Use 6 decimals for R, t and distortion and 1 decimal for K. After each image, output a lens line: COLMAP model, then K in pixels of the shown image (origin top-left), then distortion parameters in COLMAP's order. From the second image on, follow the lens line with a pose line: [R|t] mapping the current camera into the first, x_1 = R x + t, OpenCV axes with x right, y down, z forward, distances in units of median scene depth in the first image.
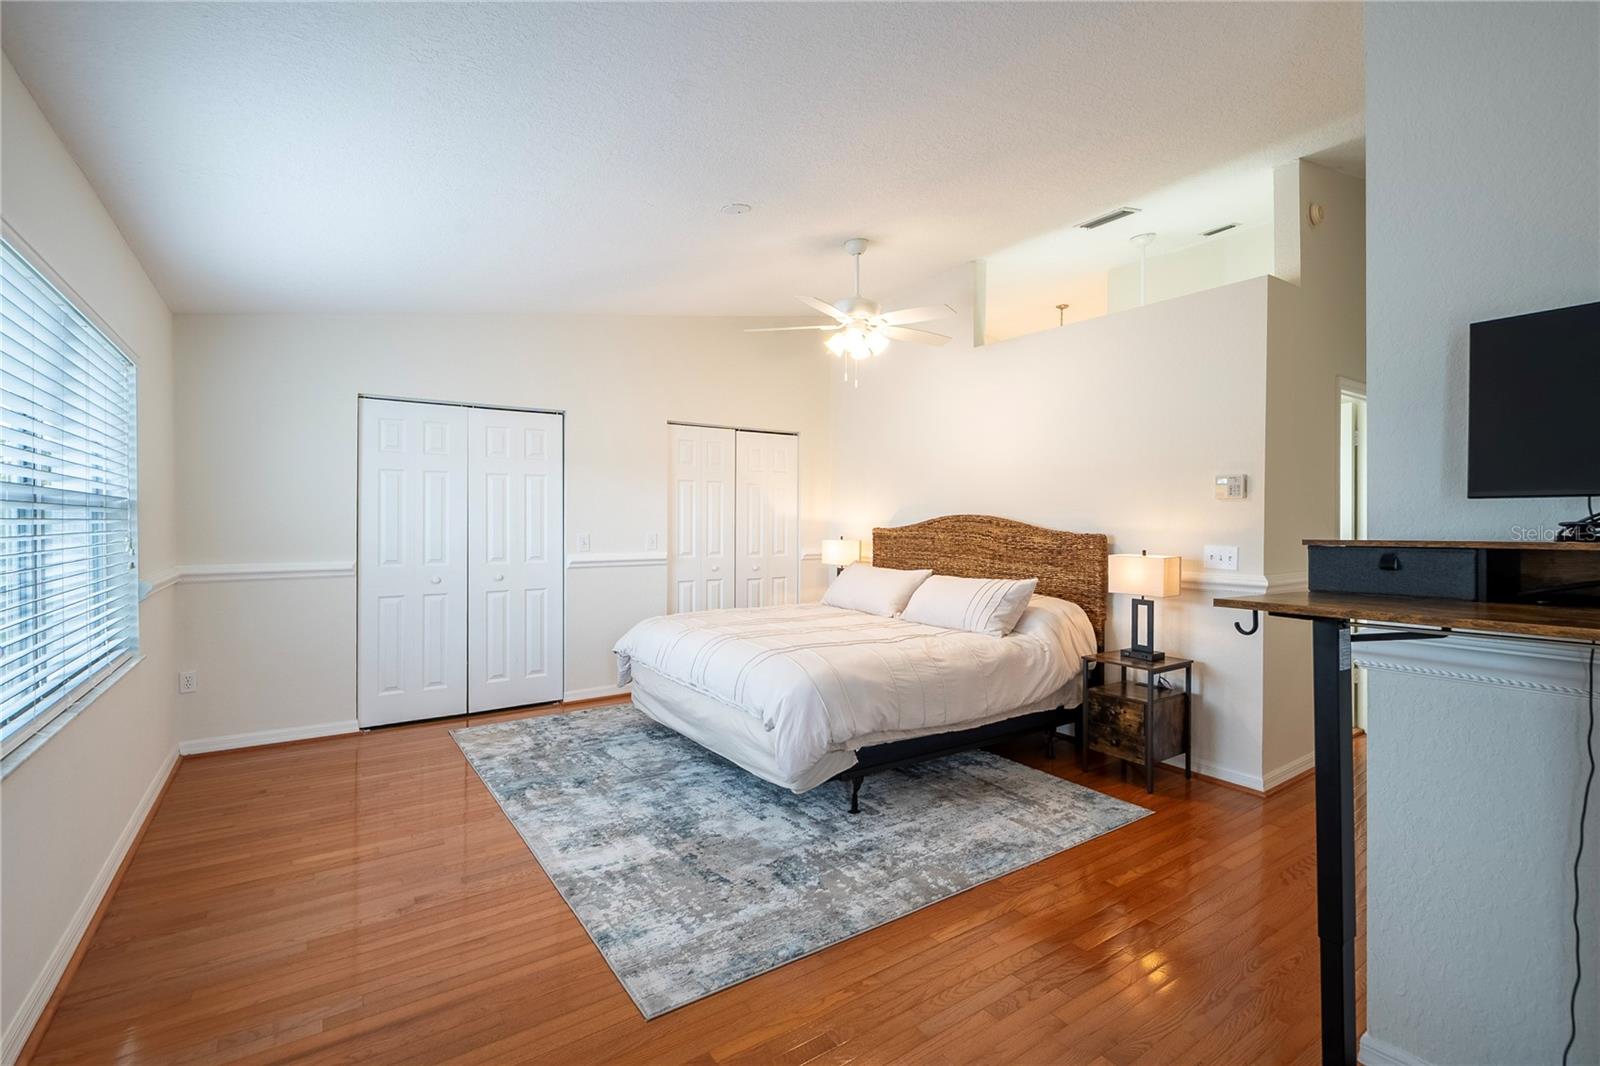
lens RADIAL K [[747.2, 0, 809.7], [0, 747.2, 523.8], [0, 0, 1]] dist [0.000042, -0.000039]
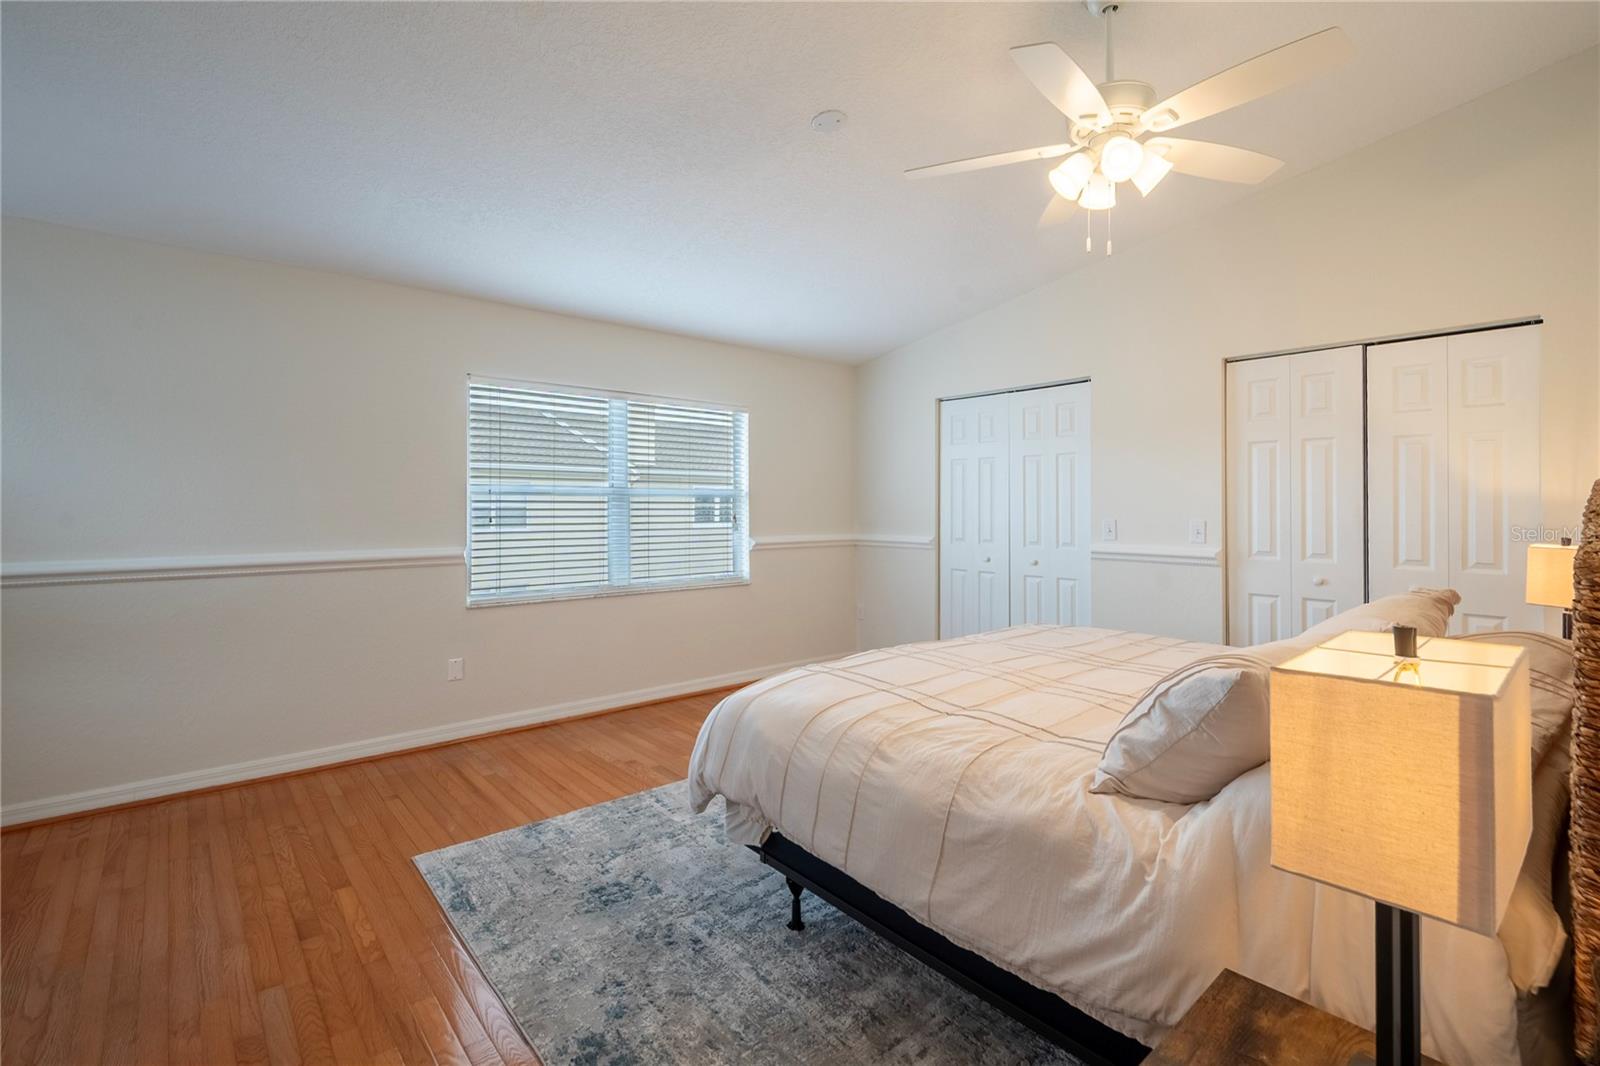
lens RADIAL K [[699.0, 0, 804.2], [0, 699.0, 501.3], [0, 0, 1]] dist [-0.000328, -0.000134]
pose [[0.129558, -0.005956, -0.991554, 0.618550], [-0.006464, 0.999956, -0.006851, 0.001689], [0.991551, 0.007297, 0.129514, 0.816348]]
